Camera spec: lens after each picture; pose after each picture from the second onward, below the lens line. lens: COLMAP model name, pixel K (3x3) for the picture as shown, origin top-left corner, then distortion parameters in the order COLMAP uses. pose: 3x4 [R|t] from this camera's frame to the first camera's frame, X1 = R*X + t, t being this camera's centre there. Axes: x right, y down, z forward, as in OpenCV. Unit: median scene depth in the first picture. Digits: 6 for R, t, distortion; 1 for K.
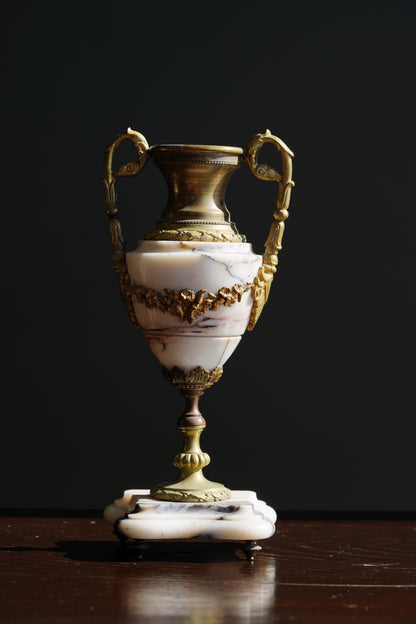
lens RADIAL K [[1781.5, 0, 208.0], [0, 1781.5, 312.0], [0, 0, 1]] dist [-0.109086, -1.975019]
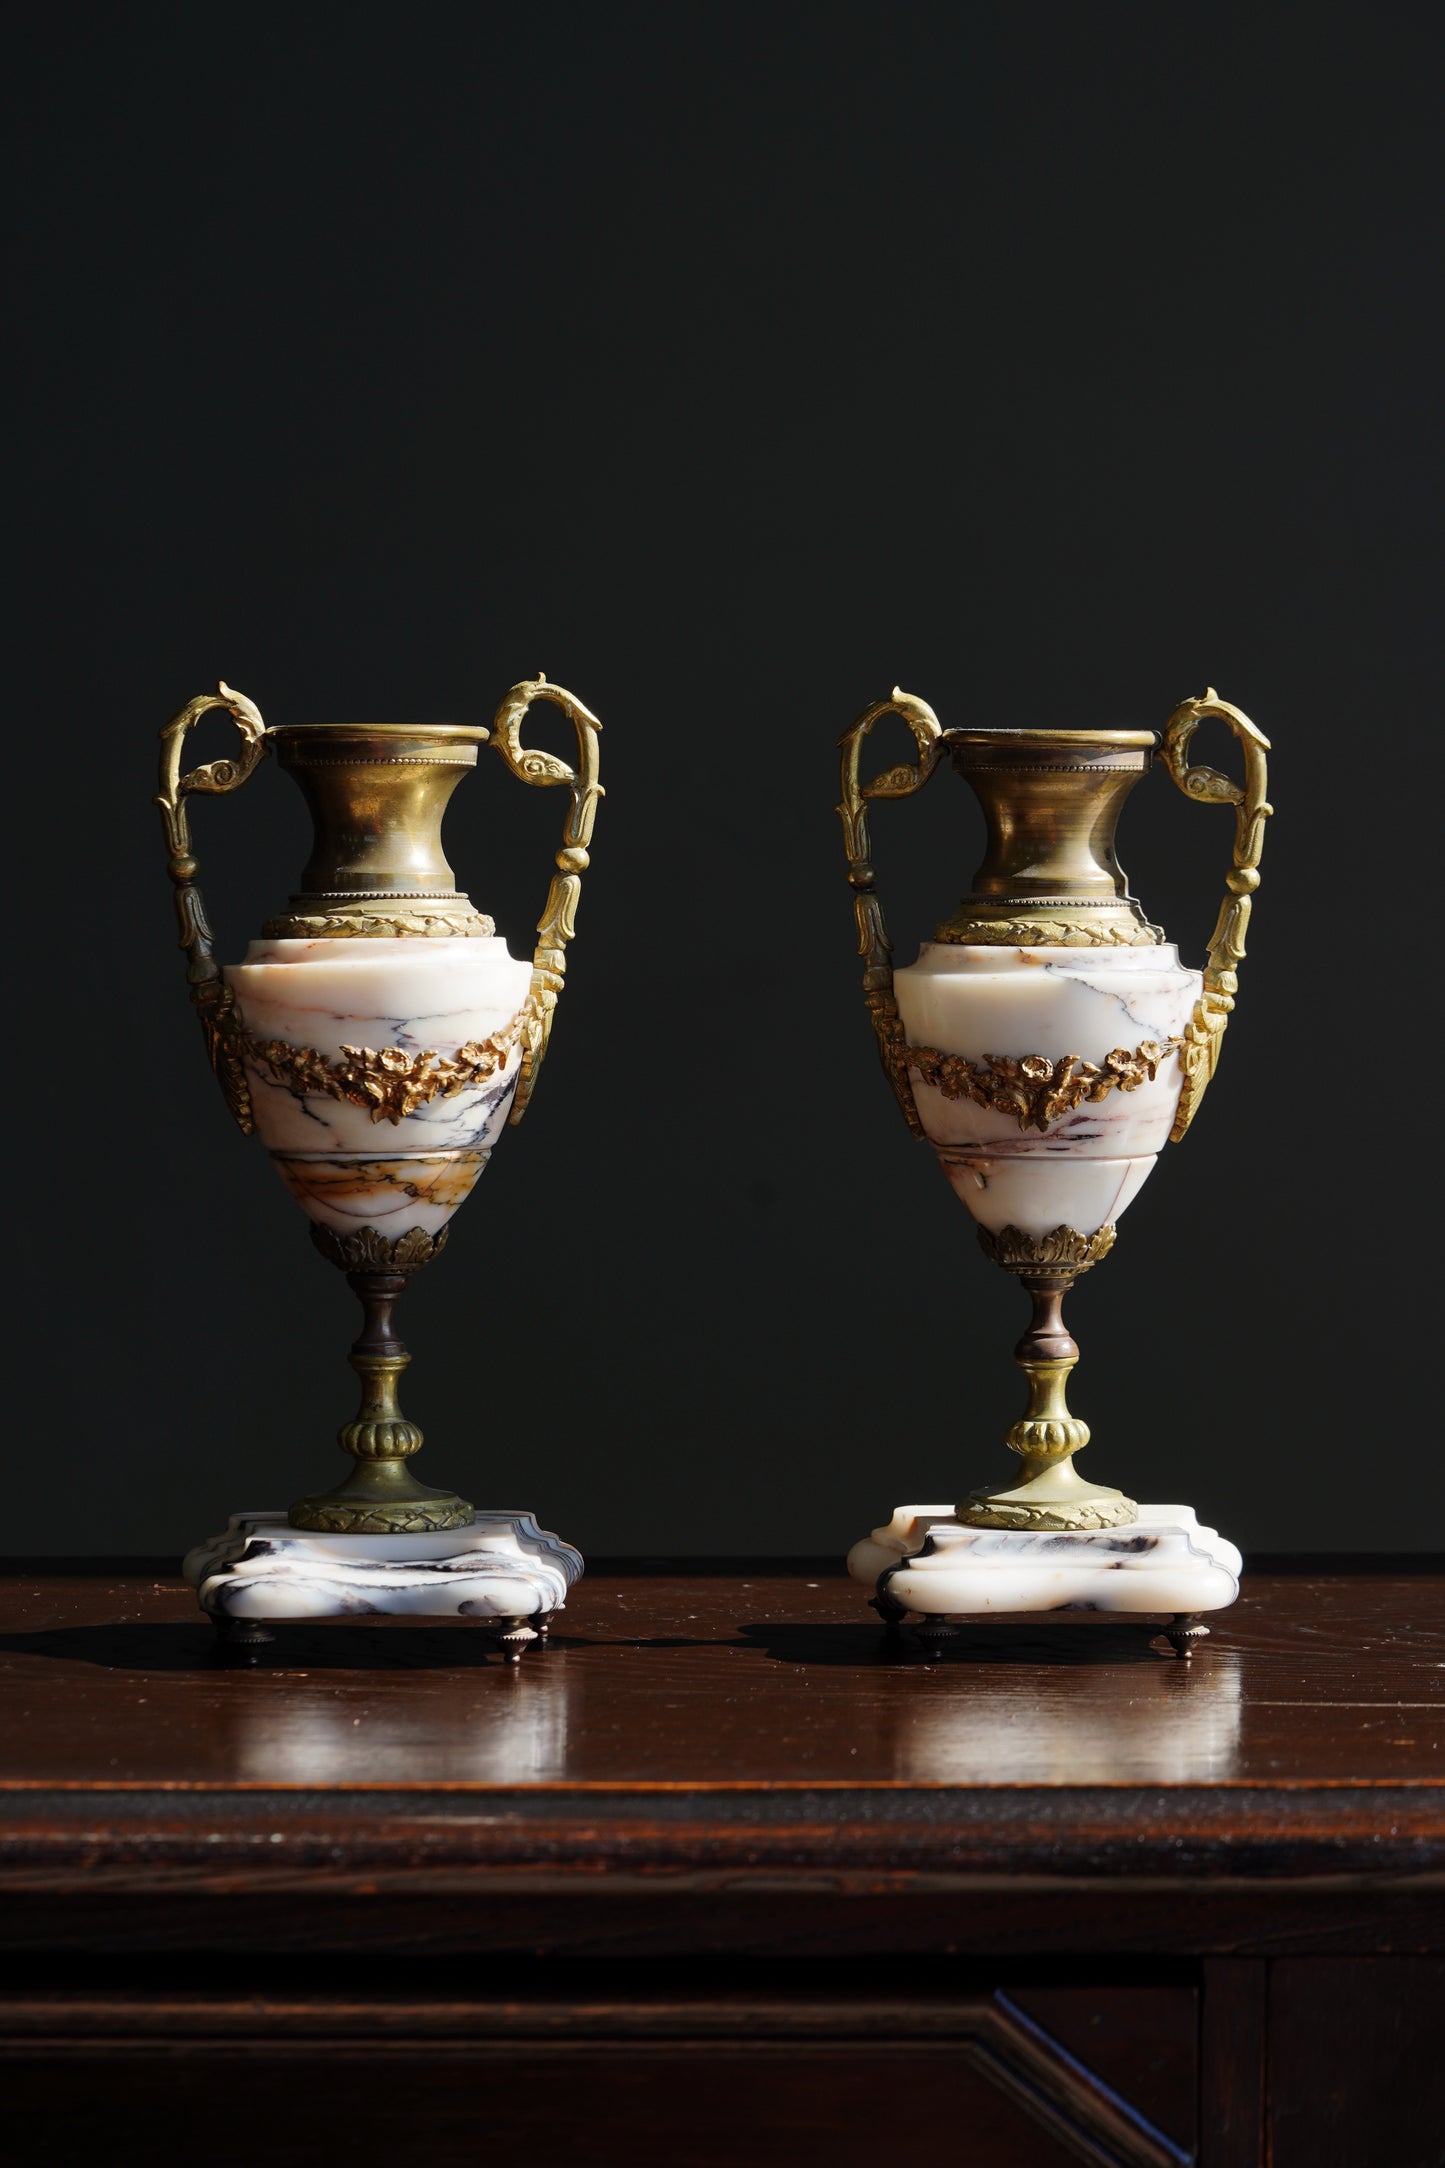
lens RADIAL K [[6189.5, 0, 722.5], [0, 6189.5, 1084.0], [0, 0, 1]] dist [-0.109086, -1.975019]
pose [[0.998839, -0.014164, -0.046051, -0.018357], [0.015259, 0.999607, 0.023524, -0.042493], [0.045700, -0.024199, 0.998662, -0.547108]]
